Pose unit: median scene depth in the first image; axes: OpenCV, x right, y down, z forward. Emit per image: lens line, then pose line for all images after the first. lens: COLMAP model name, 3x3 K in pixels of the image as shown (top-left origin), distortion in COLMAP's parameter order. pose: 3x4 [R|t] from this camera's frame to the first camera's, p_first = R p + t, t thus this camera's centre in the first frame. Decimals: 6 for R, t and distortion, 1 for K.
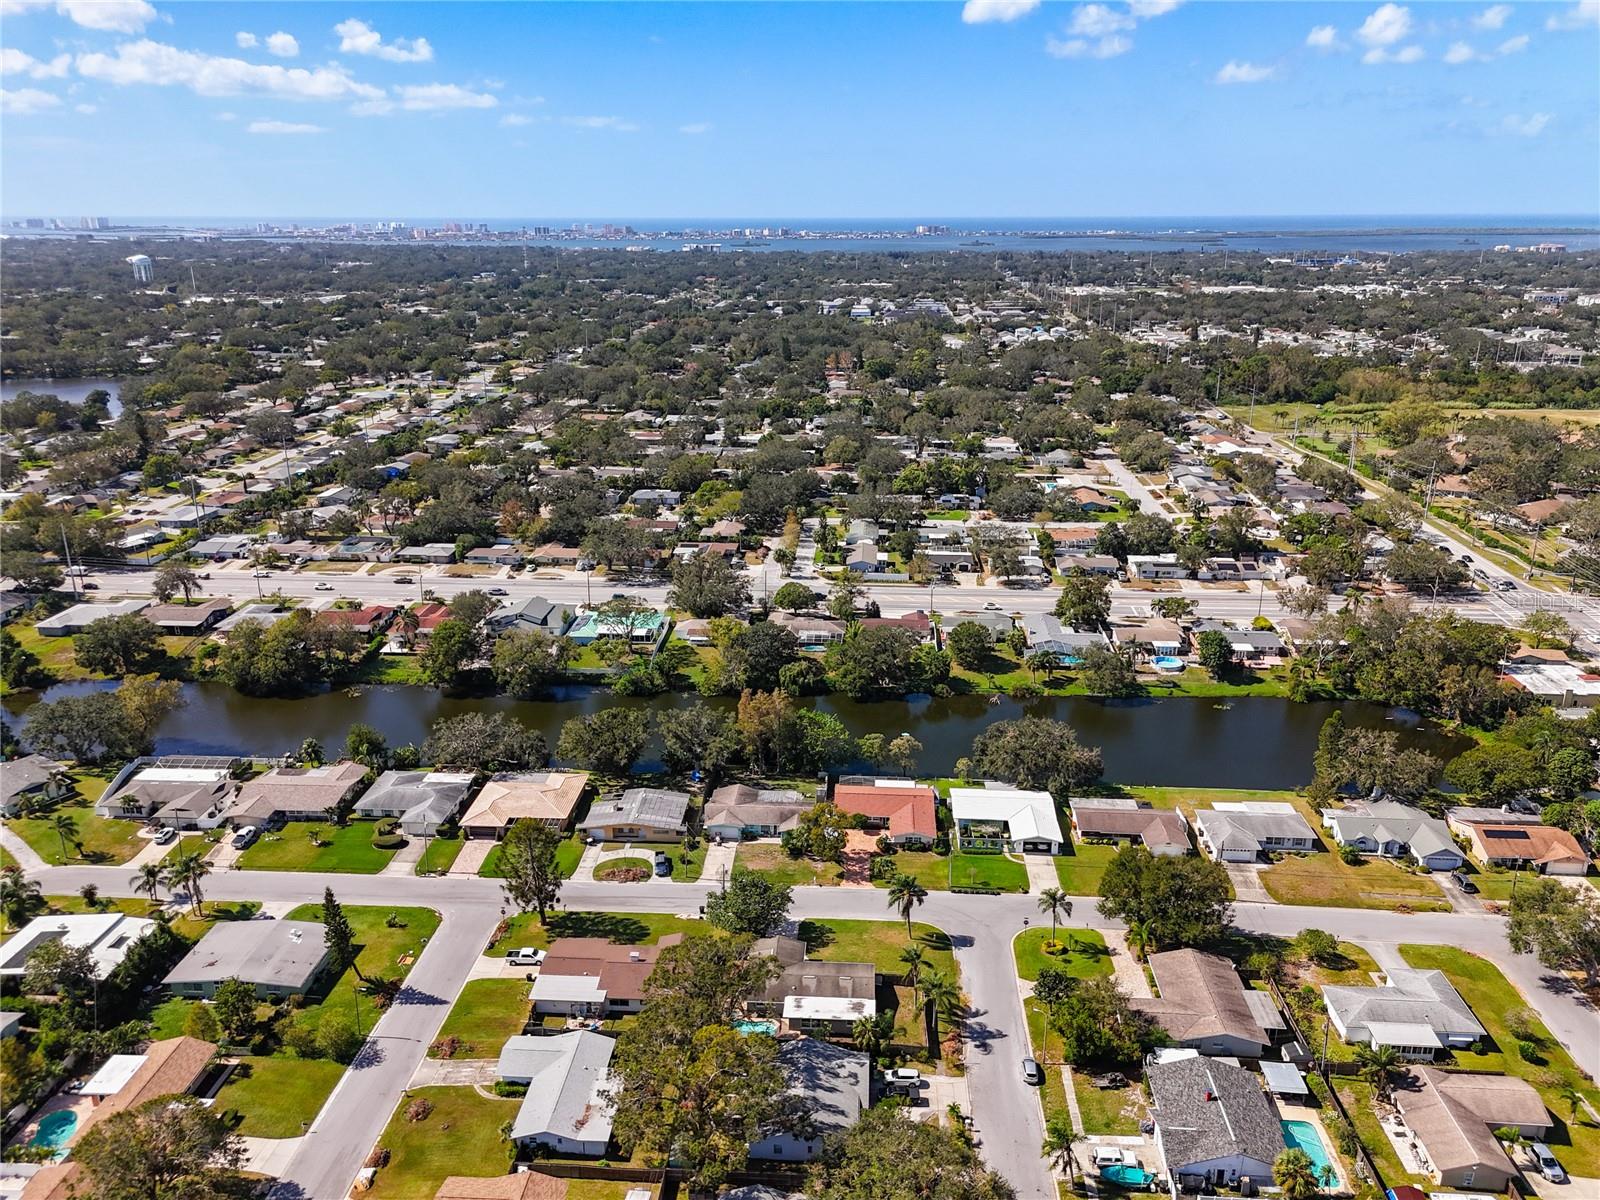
lens RADIAL K [[1182.6, 0, 796.5], [0, 1182.6, 570.6], [0, 0, 1]] dist [0.067219, -0.060310]
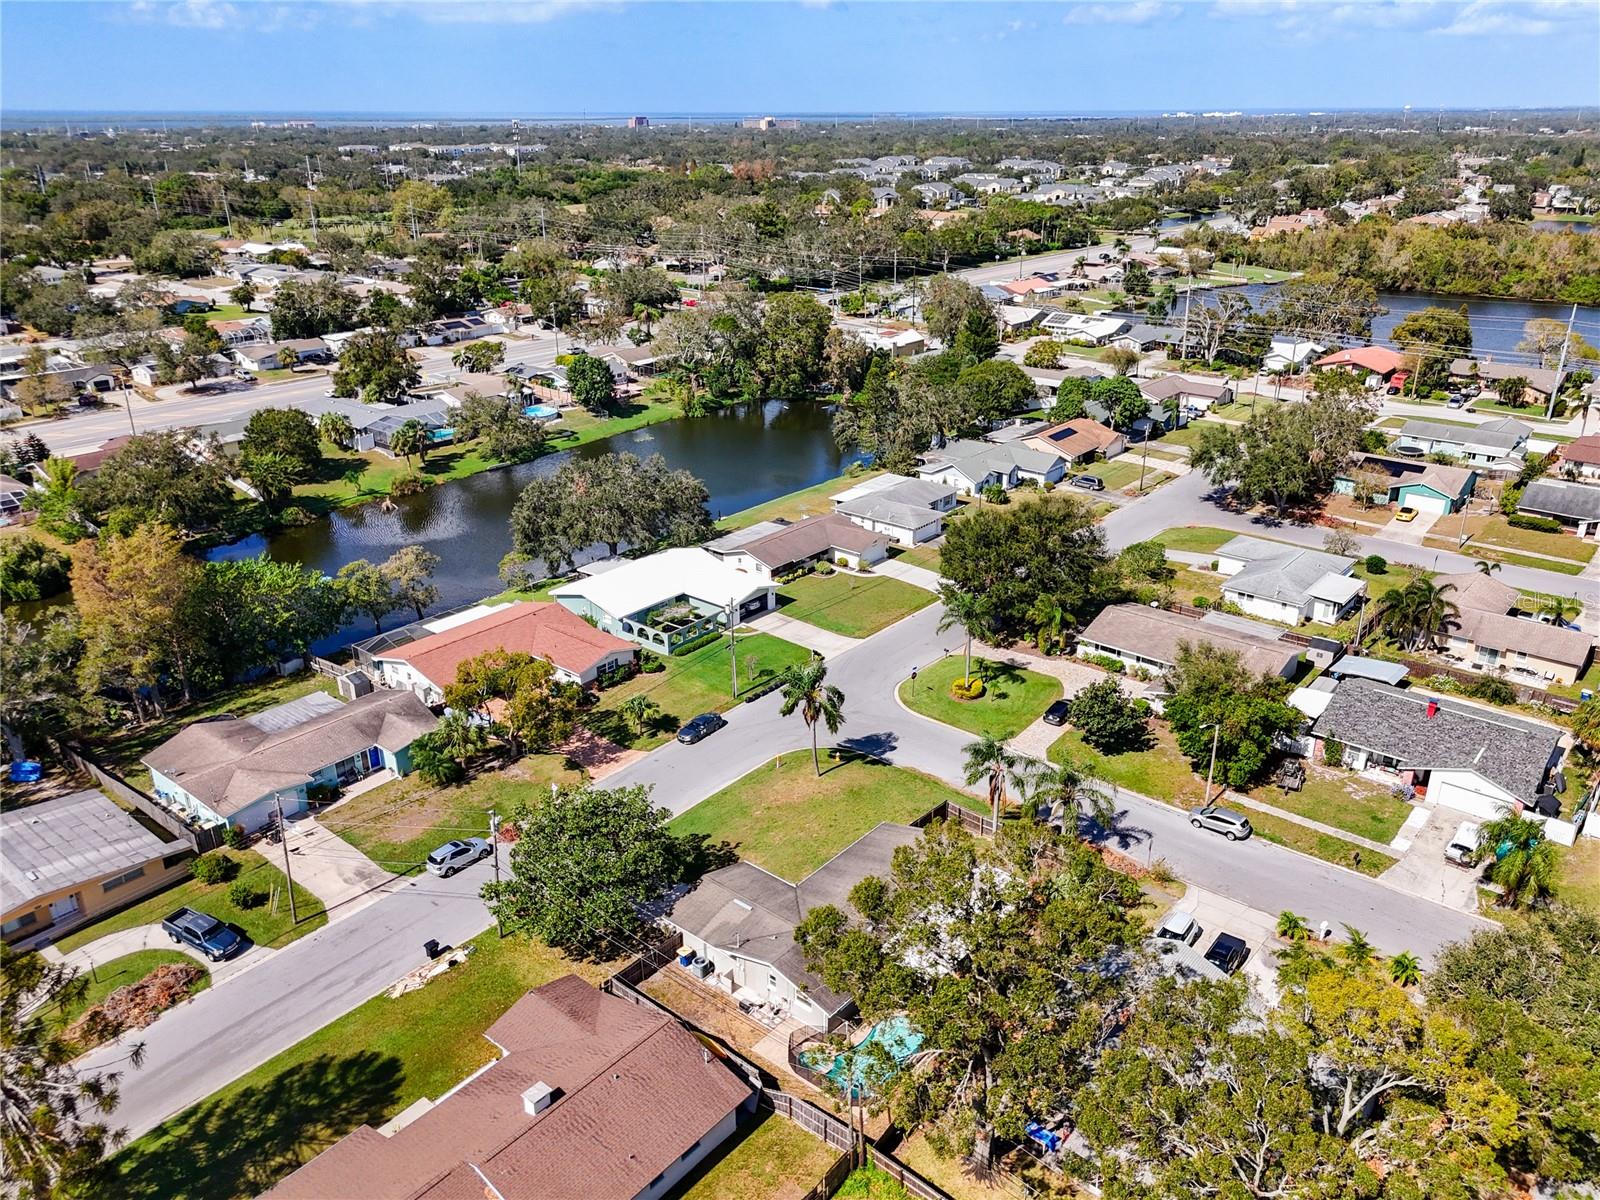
lens RADIAL K [[1182.6, 0, 800.8], [0, 1182.6, 600.8], [0, 0, 1]] dist [0.067219, -0.060310]
pose [[0.590976, -0.307570, 0.745753, -0.253648], [0.232171, 0.950196, 0.207903, 0.102281], [-0.772557, 0.050276, 0.632952, 0.574936]]
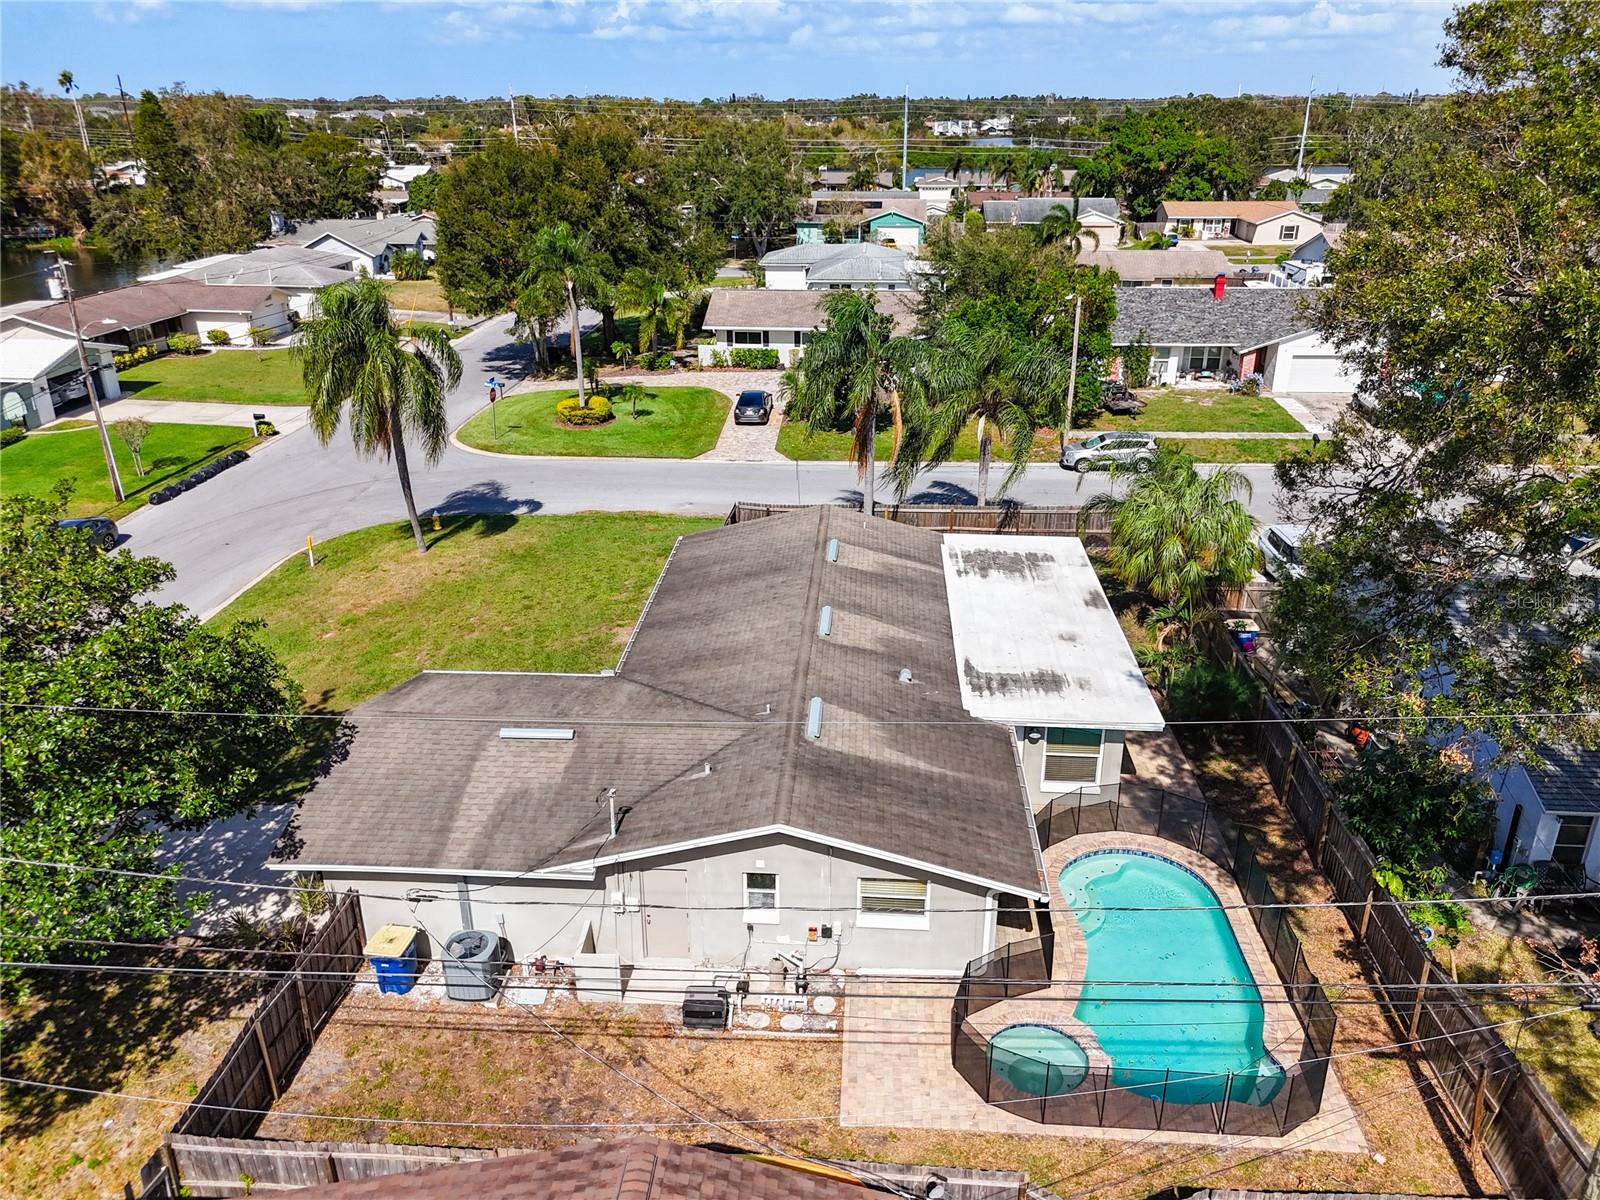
lens RADIAL K [[1182.6, 0, 805.2], [0, 1182.6, 597.8], [0, 0, 1]] dist [0.067219, -0.060310]
pose [[-0.002688, -0.380848, 0.924634, -0.120024], [0.286257, 0.885650, 0.365624, 0.218314], [-0.958149, 0.265665, 0.106640, 0.786965]]
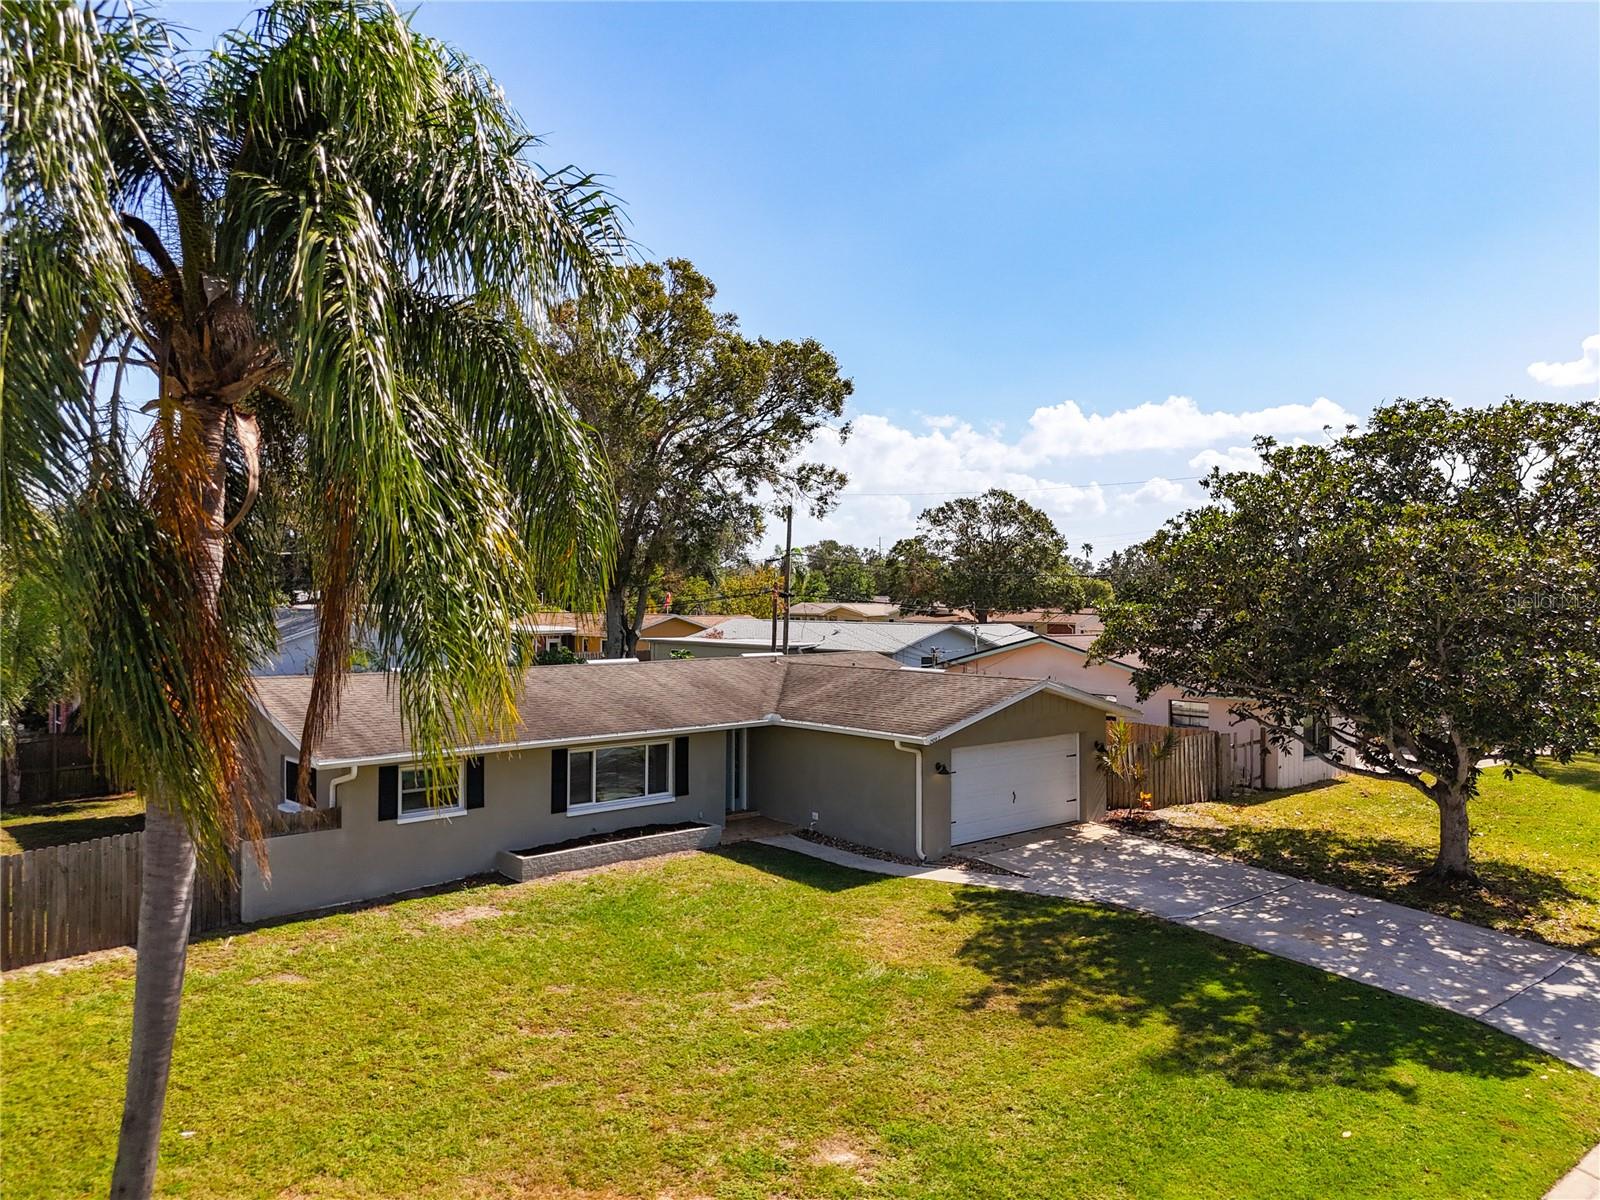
lens RADIAL K [[1182.6, 0, 803.5], [0, 1182.6, 596.2], [0, 0, 1]] dist [0.067219, -0.060310]
pose [[-0.696958, -0.000538, -0.717111, 0.096893], [-0.205715, 0.958120, 0.199215, 0.230920], [0.686972, 0.286365, -0.667881, 0.911615]]
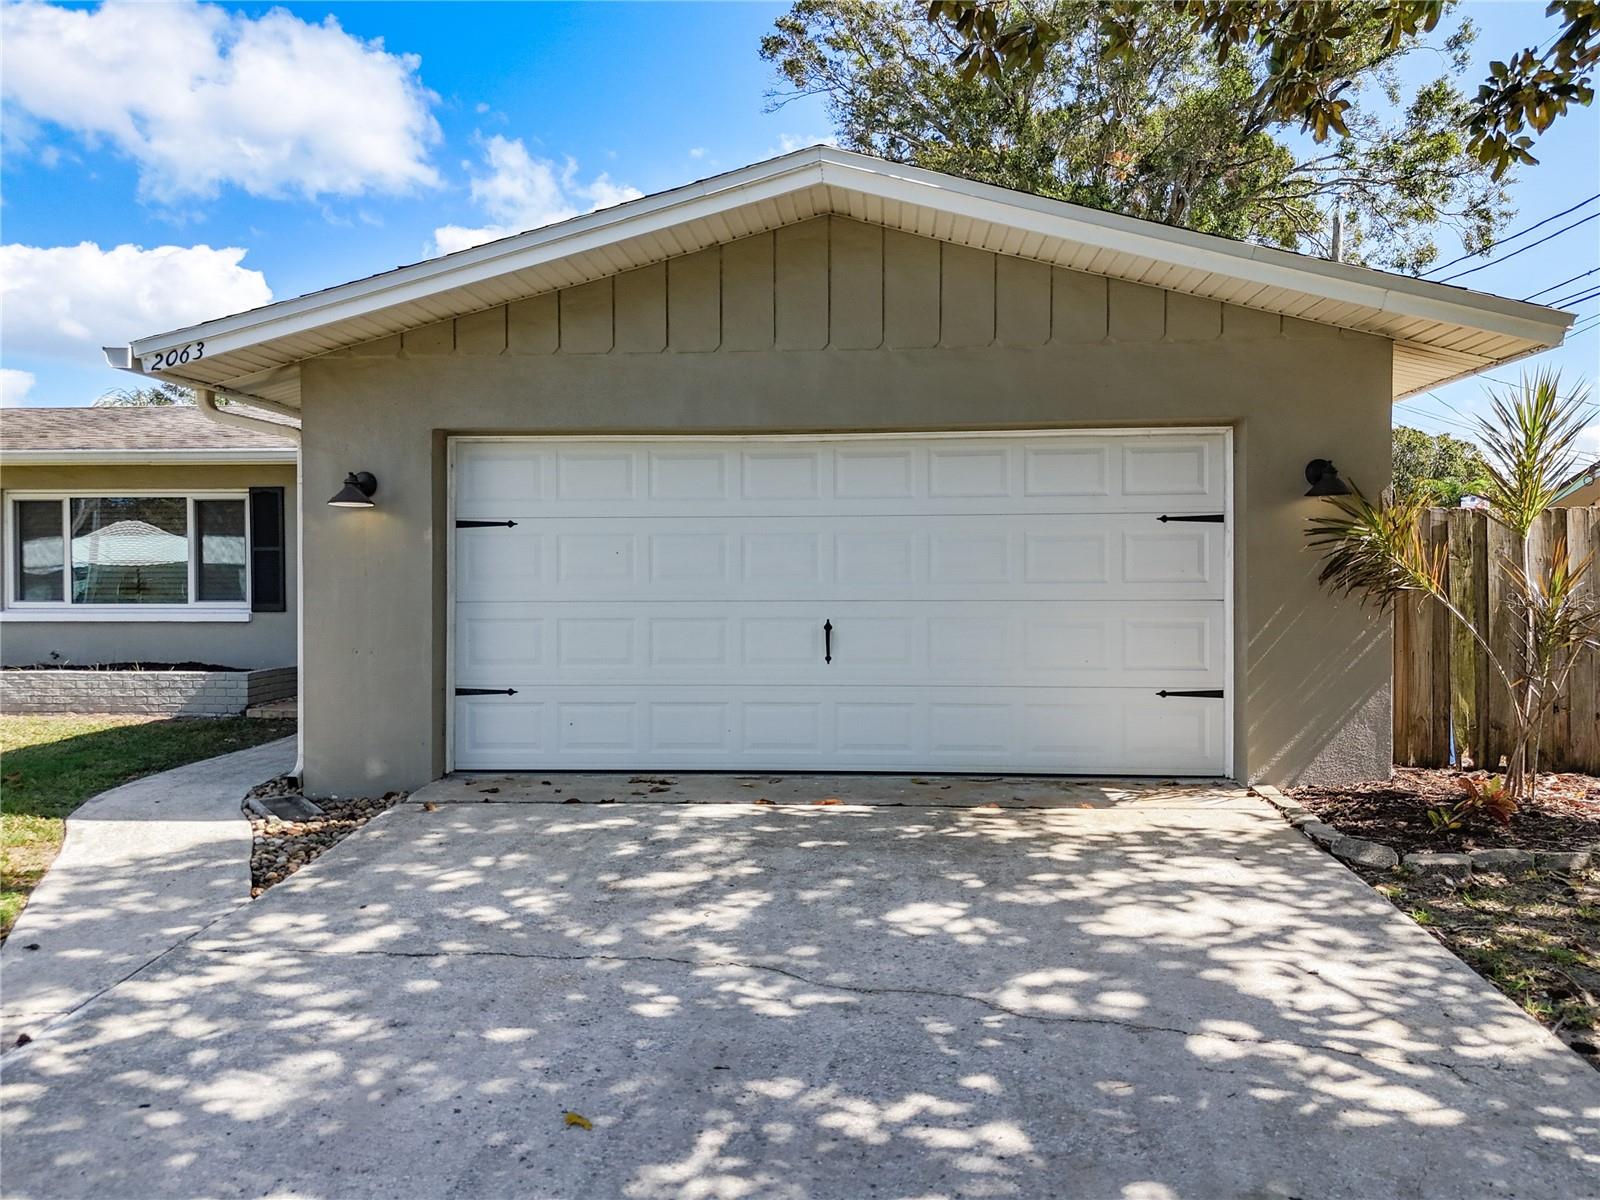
lens RADIAL K [[1182.6, 0, 805.6], [0, 1182.6, 600.4], [0, 0, 1]] dist [0.067219, -0.060310]
pose [[-0.999964, 0.004568, 0.007150, -0.012577], [0.006475, 0.955429, 0.295150, 0.261648], [-0.005483, 0.295186, -0.955424, 0.880404]]
